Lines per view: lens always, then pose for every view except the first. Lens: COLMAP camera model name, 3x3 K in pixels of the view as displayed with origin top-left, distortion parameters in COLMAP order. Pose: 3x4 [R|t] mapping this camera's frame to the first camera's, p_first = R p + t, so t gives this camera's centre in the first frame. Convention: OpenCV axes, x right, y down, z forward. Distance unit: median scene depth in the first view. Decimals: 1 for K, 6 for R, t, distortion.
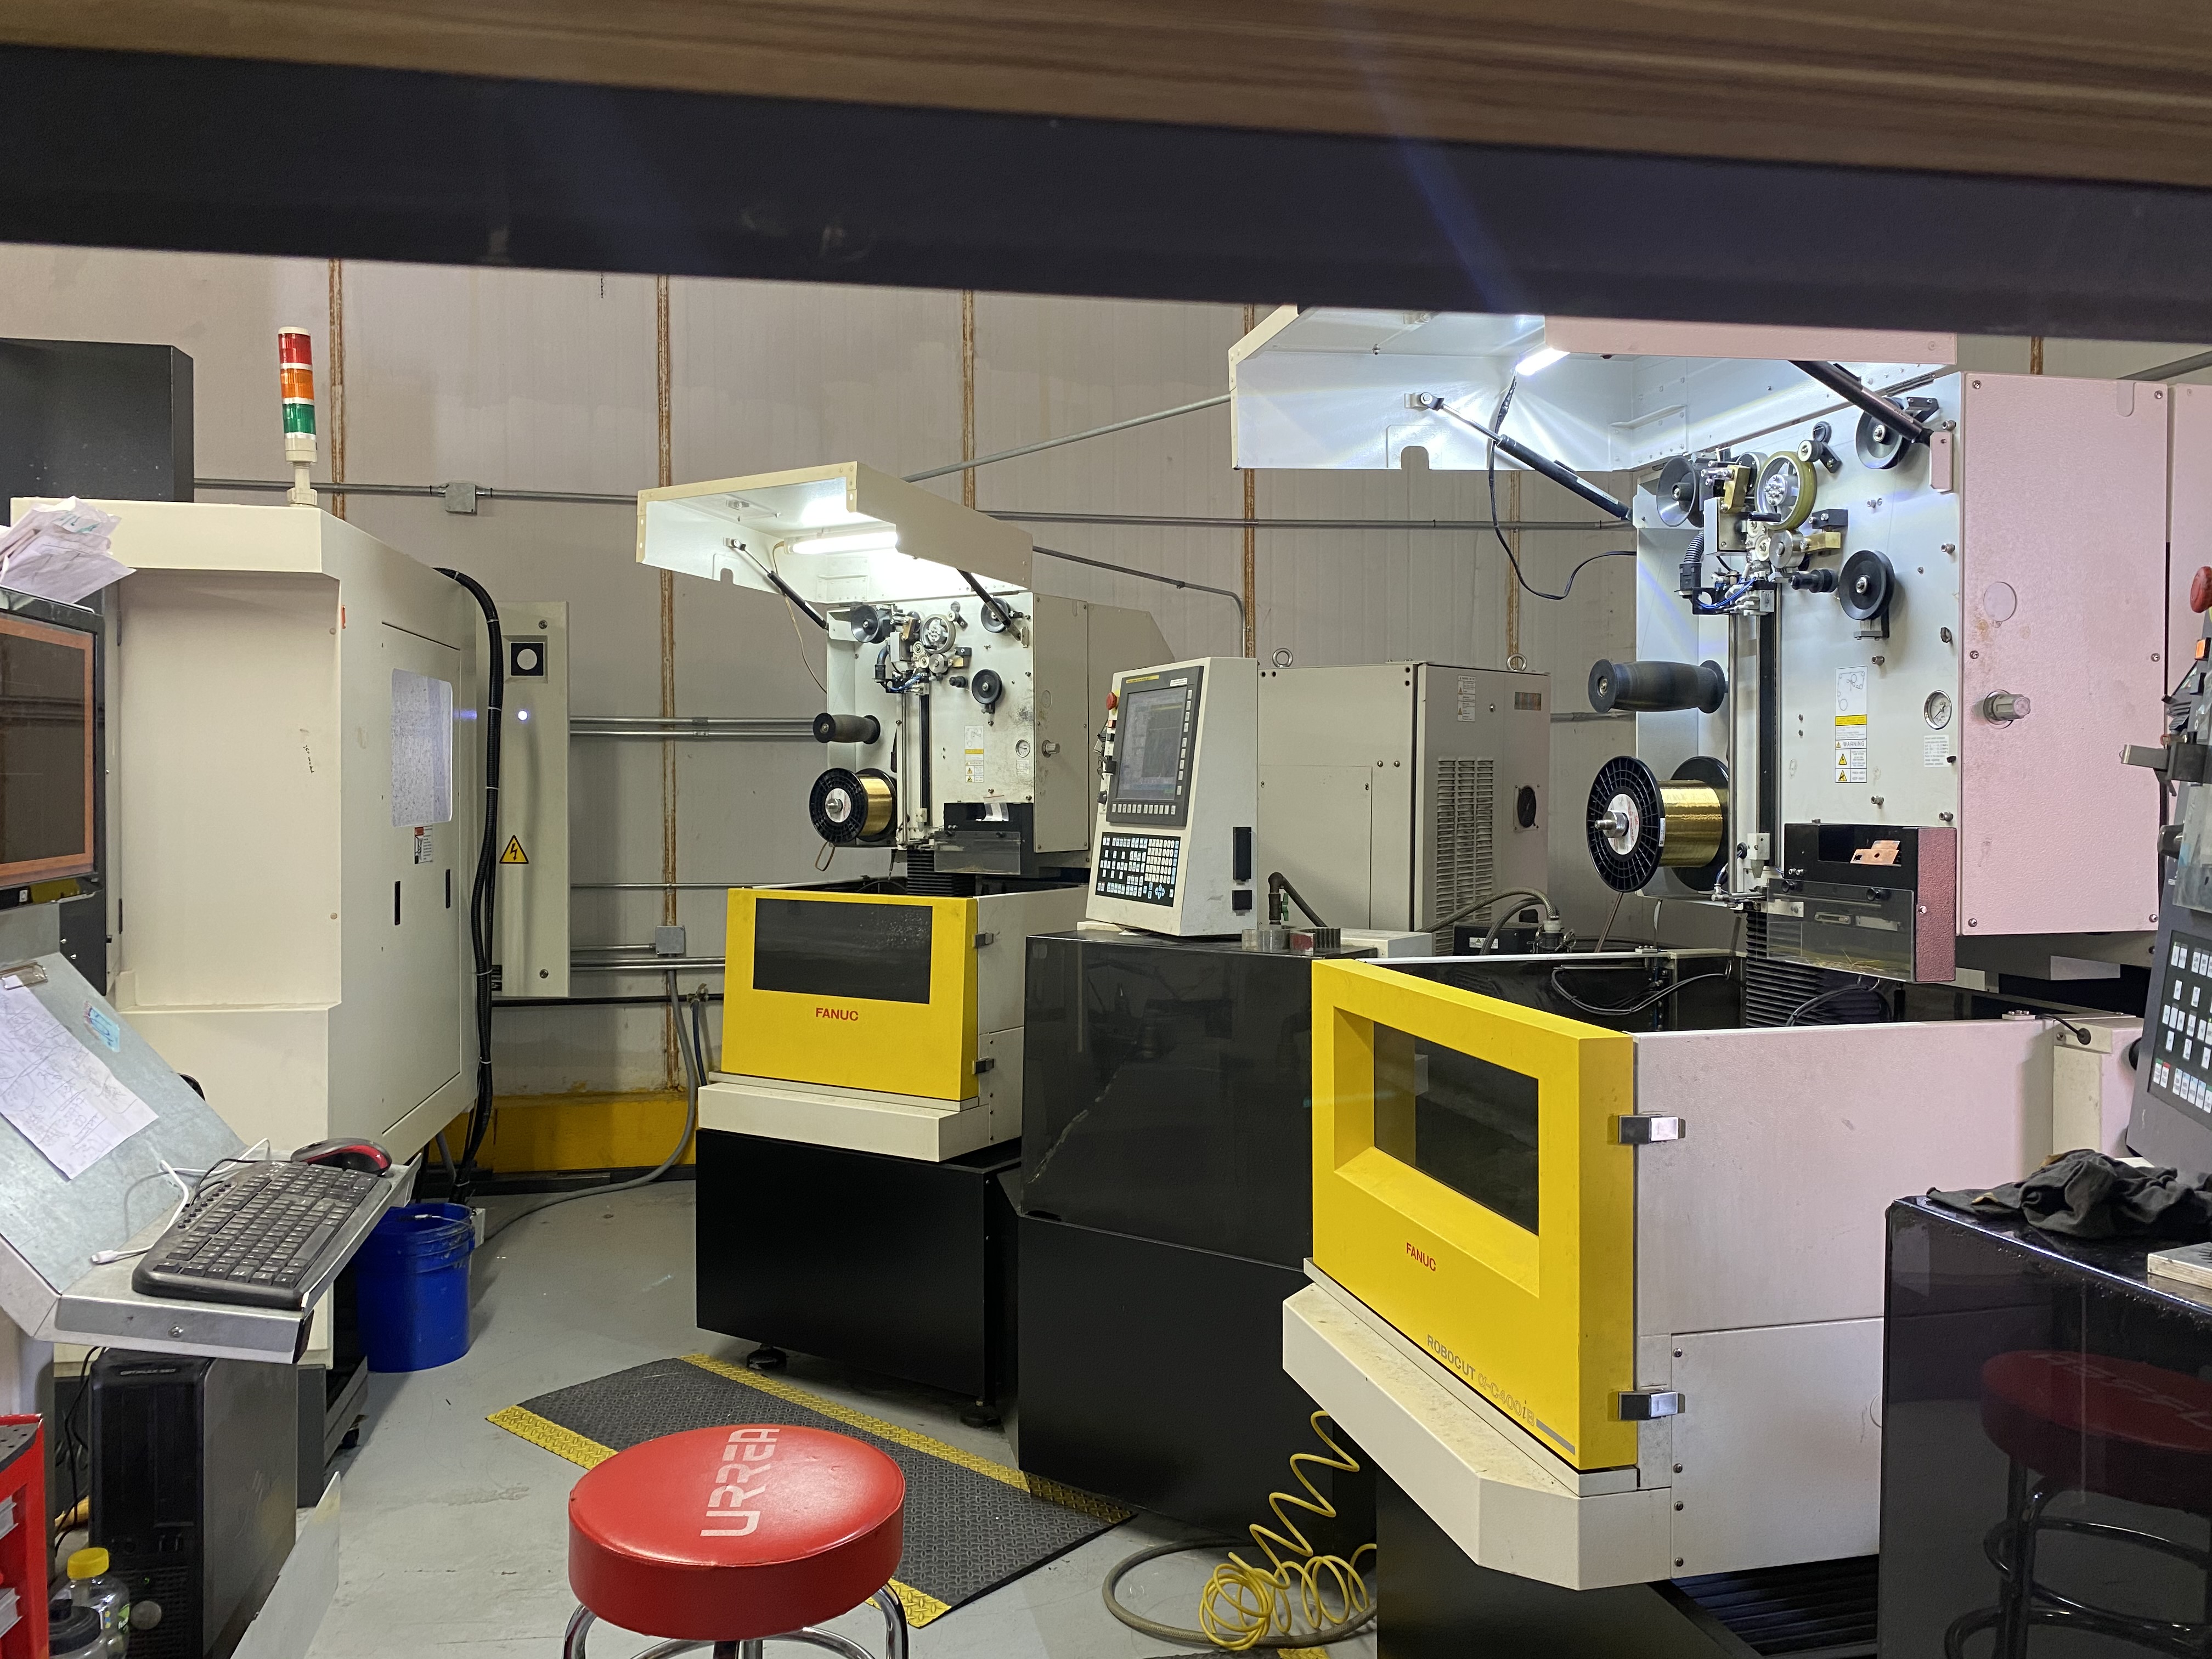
lens RADIAL K [[1688.7, 0, 1100.3], [0, 1688.7, 845.4], [0, 0, 1]] dist [0.066119, -0.119534]
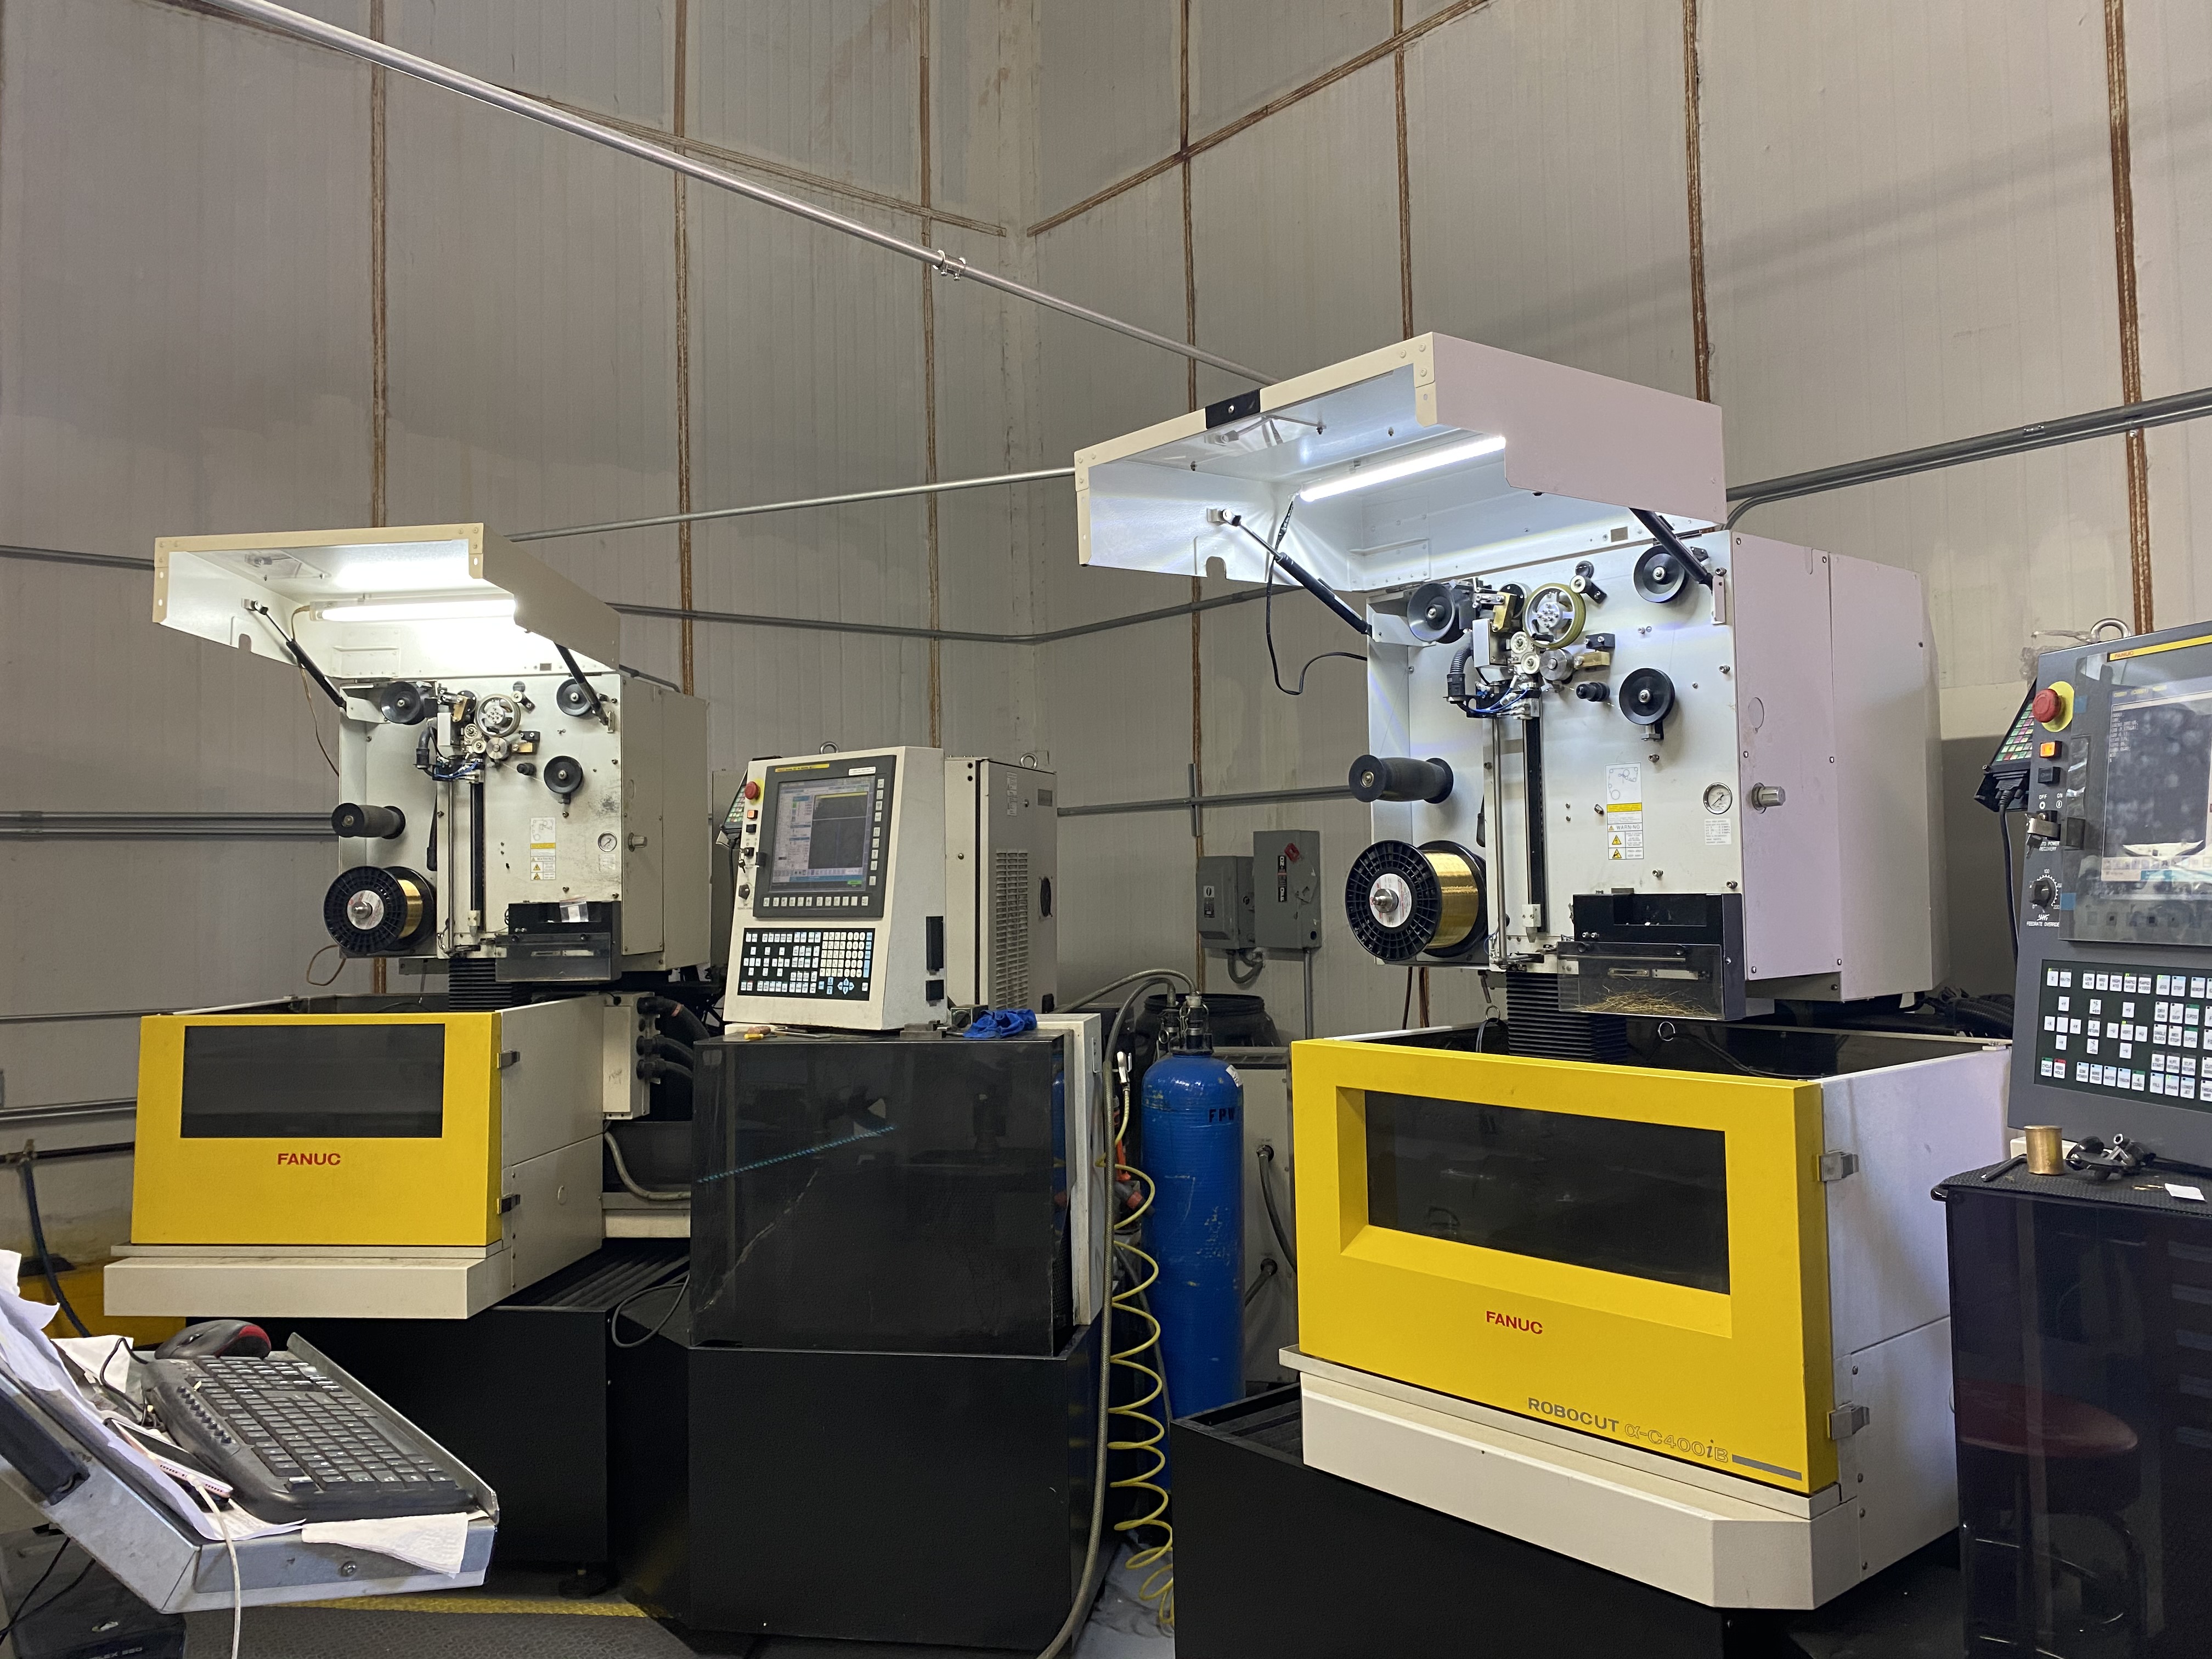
lens RADIAL K [[1669.8, 0, 1160.3], [0, 1669.8, 798.6], [0, 0, 1]] dist [0.167513, -0.384447]
pose [[0.891300, 0.007199, 0.453357, -0.220573], [0.032603, 0.996268, -0.079917, 0.002889], [-0.452240, 0.086011, 0.887739, 0.048500]]
